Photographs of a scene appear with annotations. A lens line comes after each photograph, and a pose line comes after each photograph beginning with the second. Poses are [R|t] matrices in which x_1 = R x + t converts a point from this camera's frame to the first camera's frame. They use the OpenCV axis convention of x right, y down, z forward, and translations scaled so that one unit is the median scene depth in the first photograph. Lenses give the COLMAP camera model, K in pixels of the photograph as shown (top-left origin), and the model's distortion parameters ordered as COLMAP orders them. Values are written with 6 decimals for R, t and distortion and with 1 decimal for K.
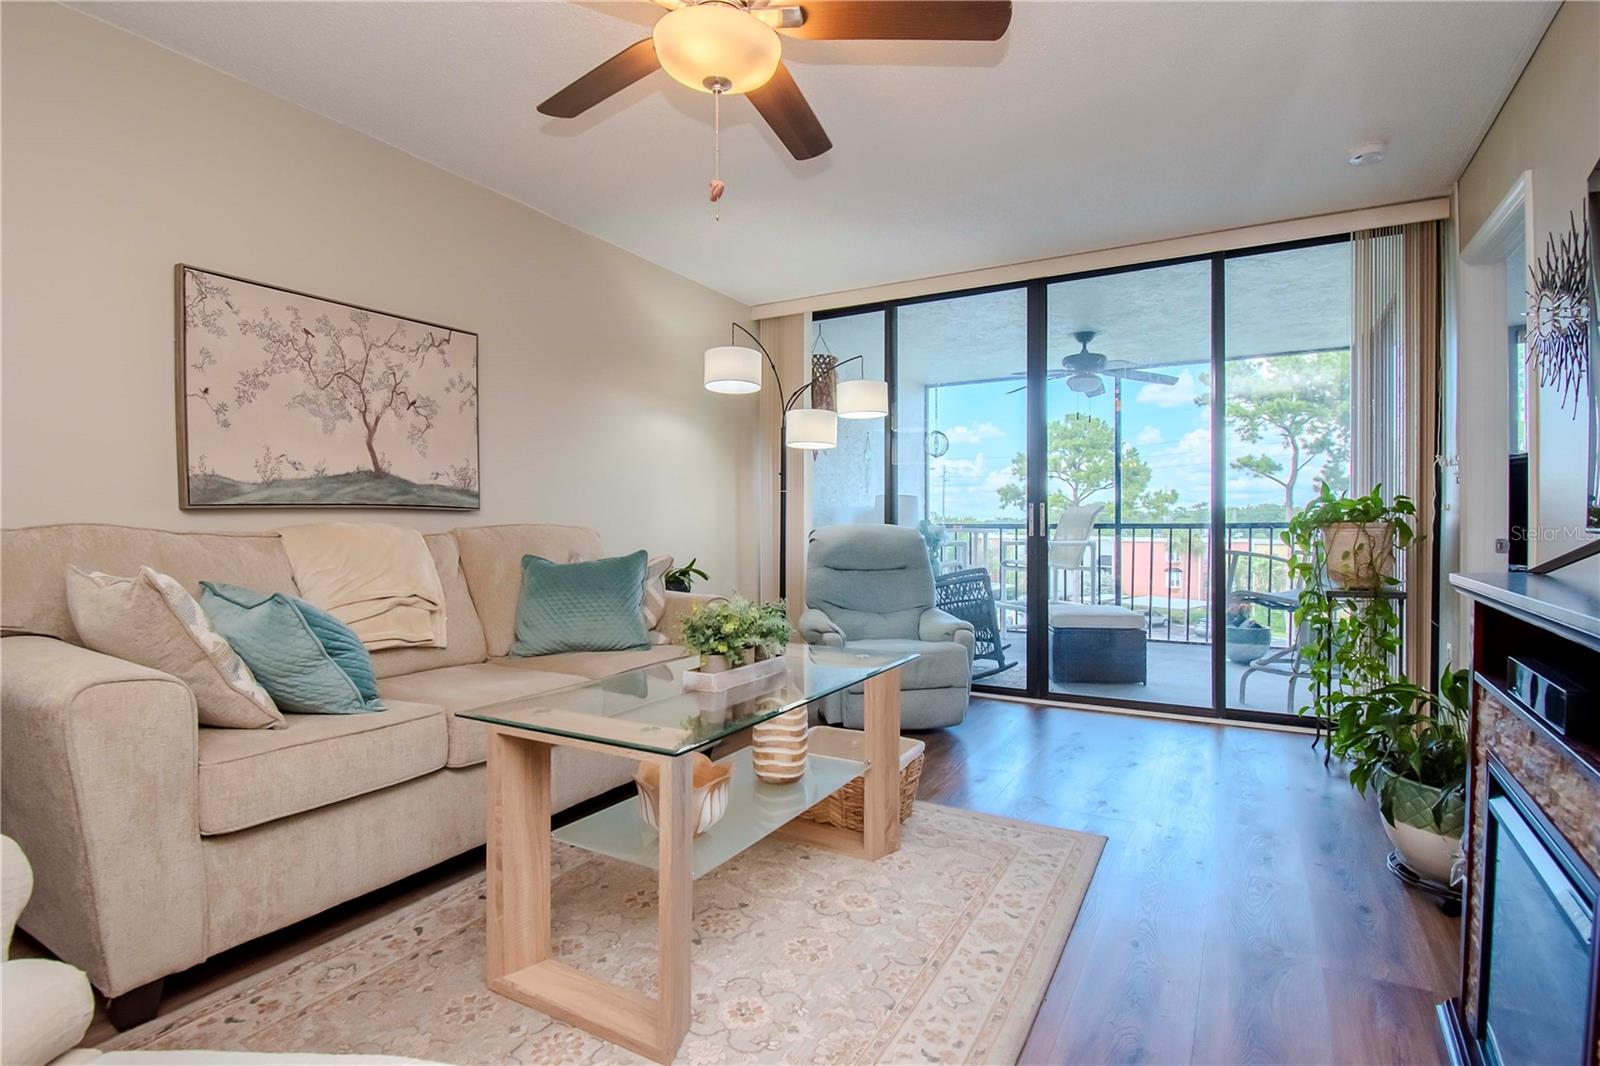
lens RADIAL K [[756.3, 0, 809.1], [0, 756.3, 536.0], [0, 0, 1]] dist [-0.016625, -0.000654]
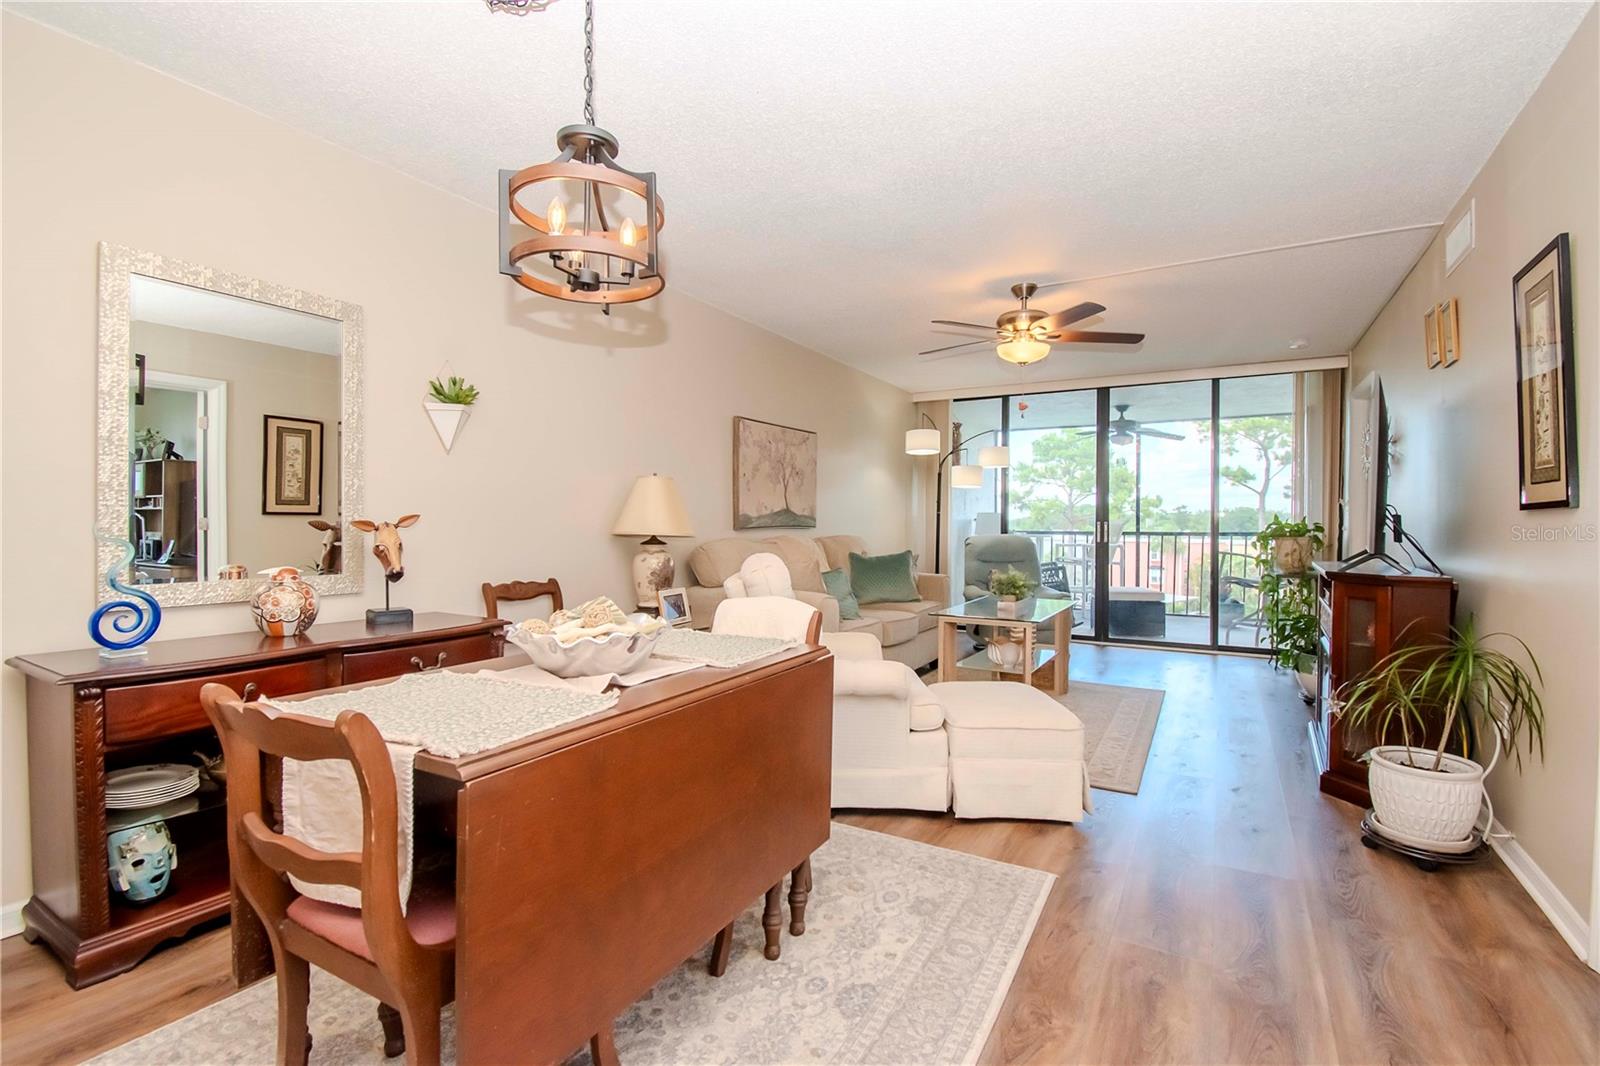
lens RADIAL K [[730.8, 0, 800.9], [0, 730.8, 535.8], [0, 0, 1]] dist [0.004763, -0.001465]
pose [[0.999970, 0.005001, 0.005847, -0.493879], [-0.005025, 0.999979, 0.004150, -0.022975], [-0.005827, -0.004179, 0.999974, -0.800785]]
